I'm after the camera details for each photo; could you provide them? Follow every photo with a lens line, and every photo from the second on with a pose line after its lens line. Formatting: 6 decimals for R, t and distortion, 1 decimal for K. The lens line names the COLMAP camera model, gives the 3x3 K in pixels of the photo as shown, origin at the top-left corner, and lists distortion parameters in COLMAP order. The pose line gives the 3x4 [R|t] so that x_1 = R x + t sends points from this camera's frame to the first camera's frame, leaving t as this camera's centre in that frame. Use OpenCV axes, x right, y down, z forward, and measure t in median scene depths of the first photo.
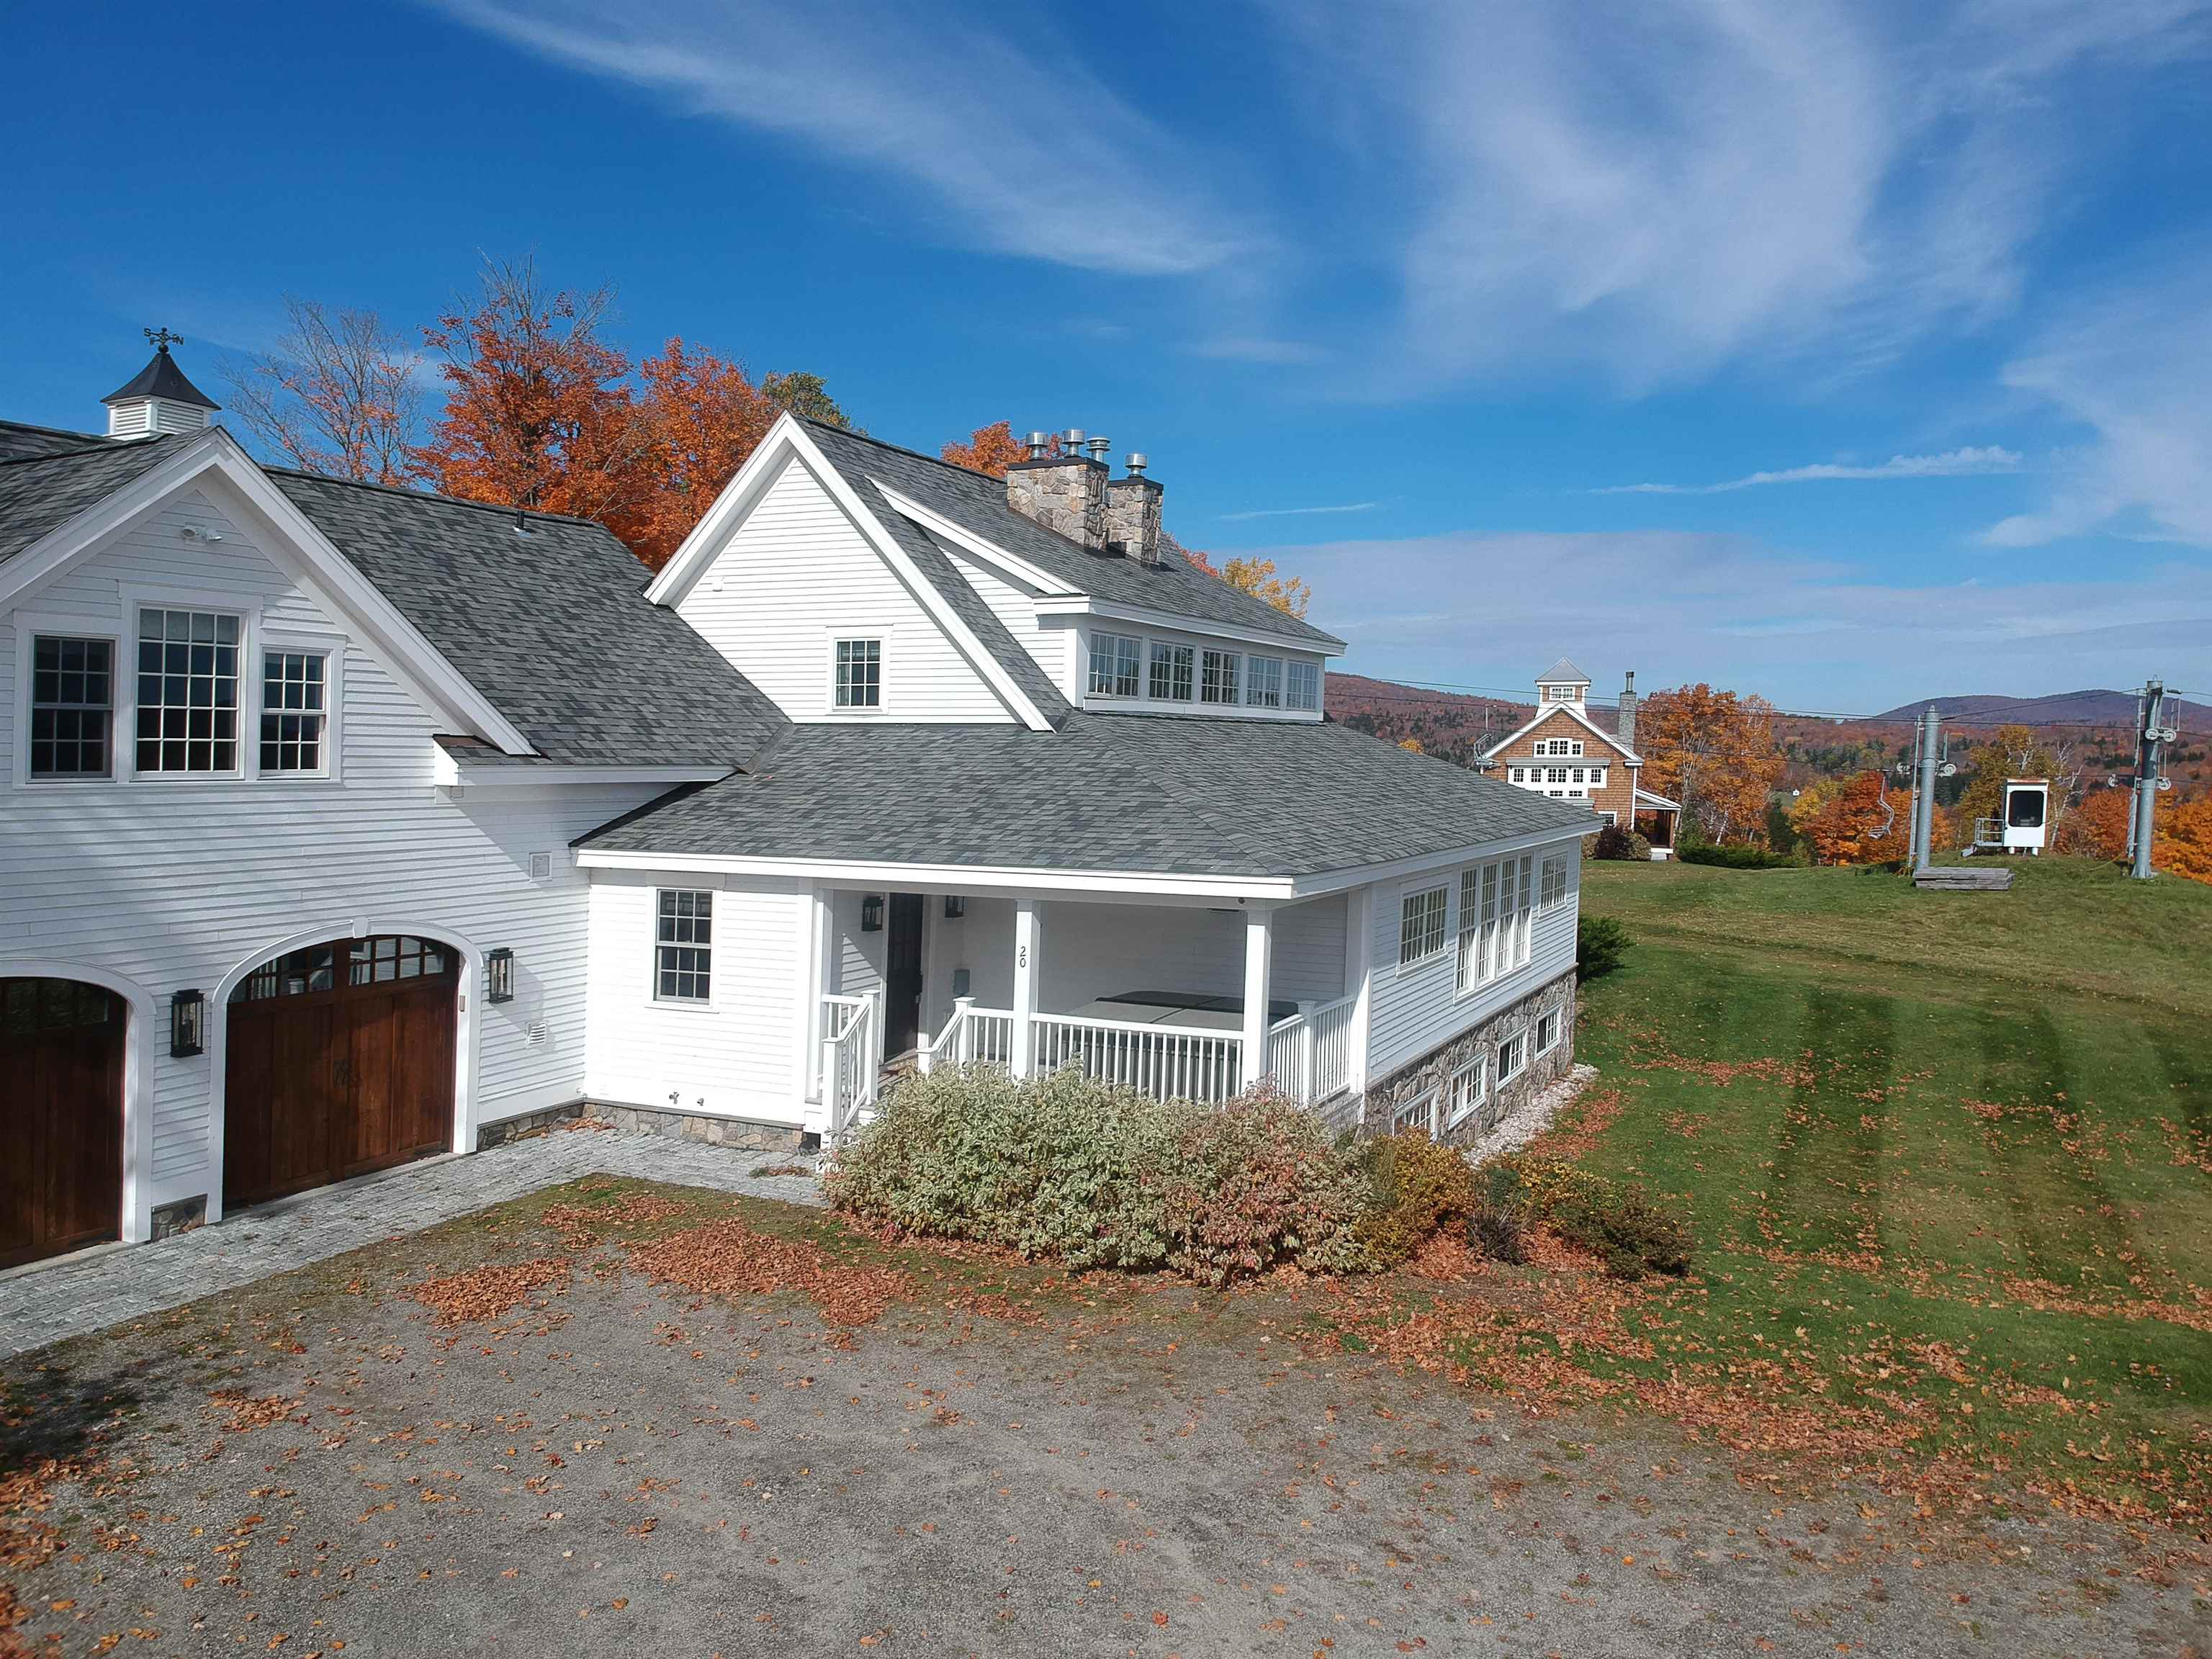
lens RADIAL K [[1631.6, 0, 1118.1], [0, 1631.6, 839.5], [0, 0, 1]] dist [0.006696, -0.018413]
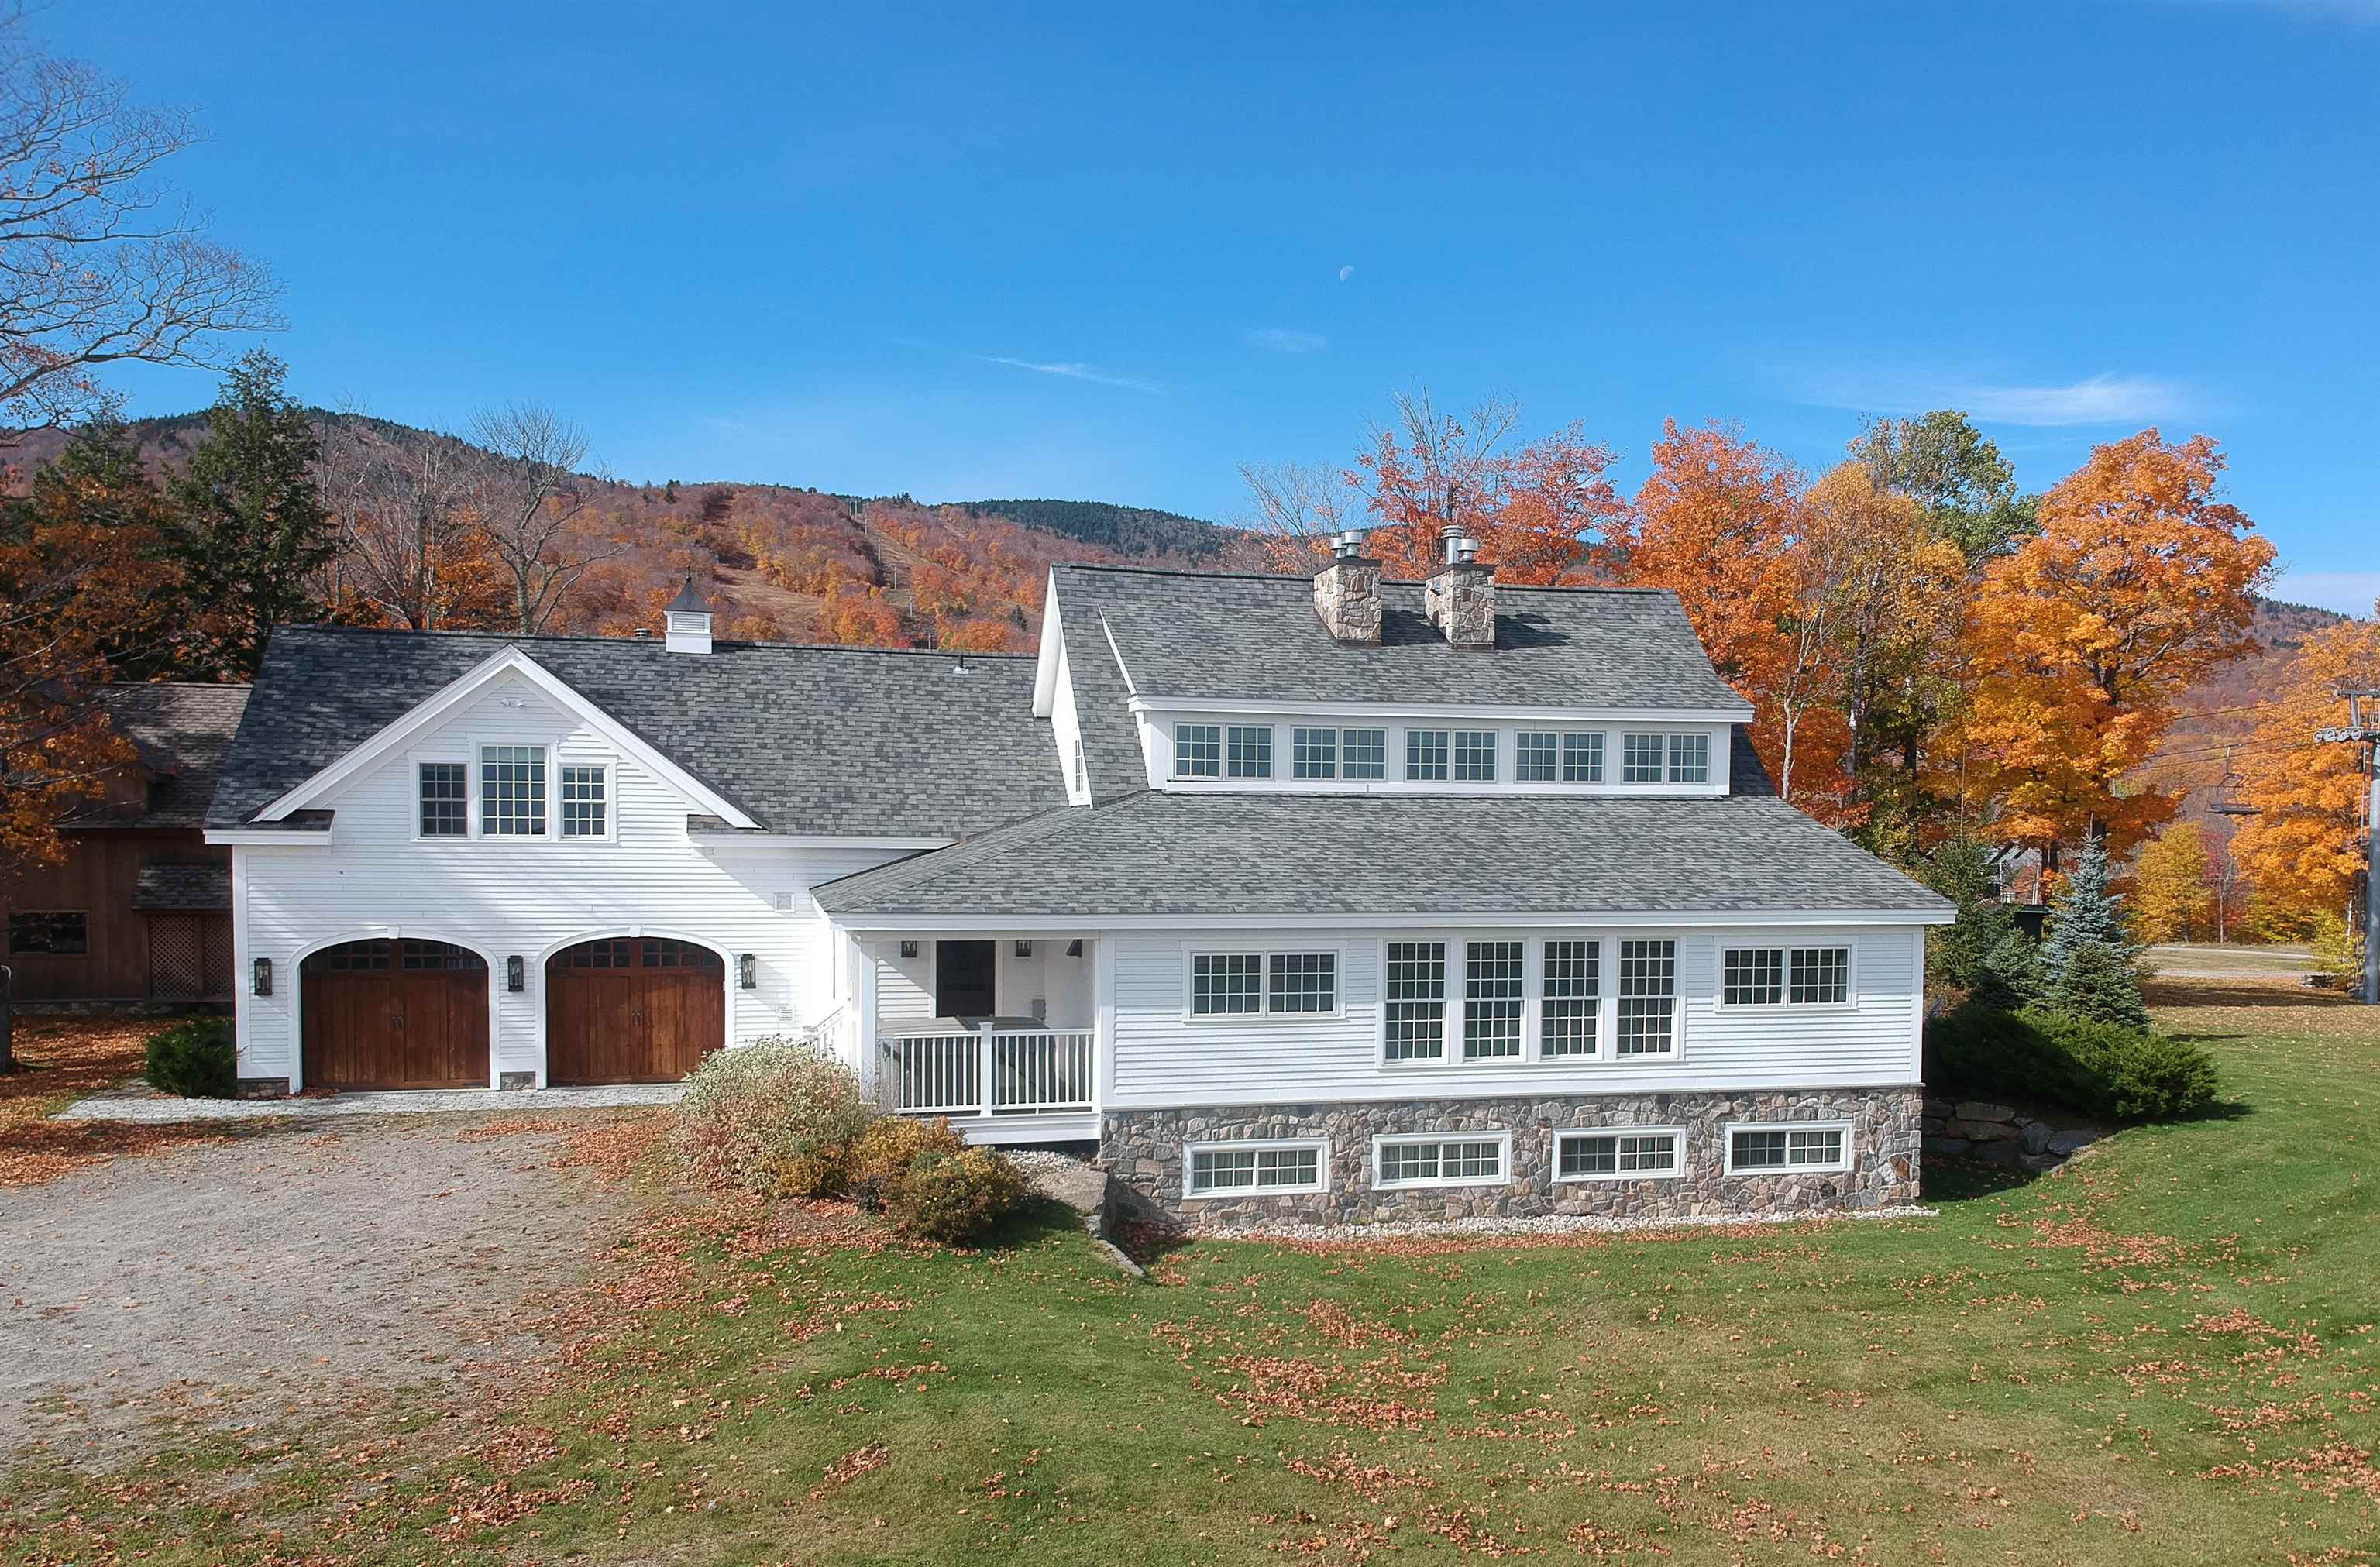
lens RADIAL K [[1856.6, 0, 1306.0], [0, 1856.6, 989.2], [0, 0, 1]] dist [0.038821, -0.018204]
pose [[0.650250, 0.056295, -0.757631, 1.536362], [-0.043998, 0.998368, 0.036420, 0.014912], [0.758445, 0.009653, 0.651666, 0.302486]]
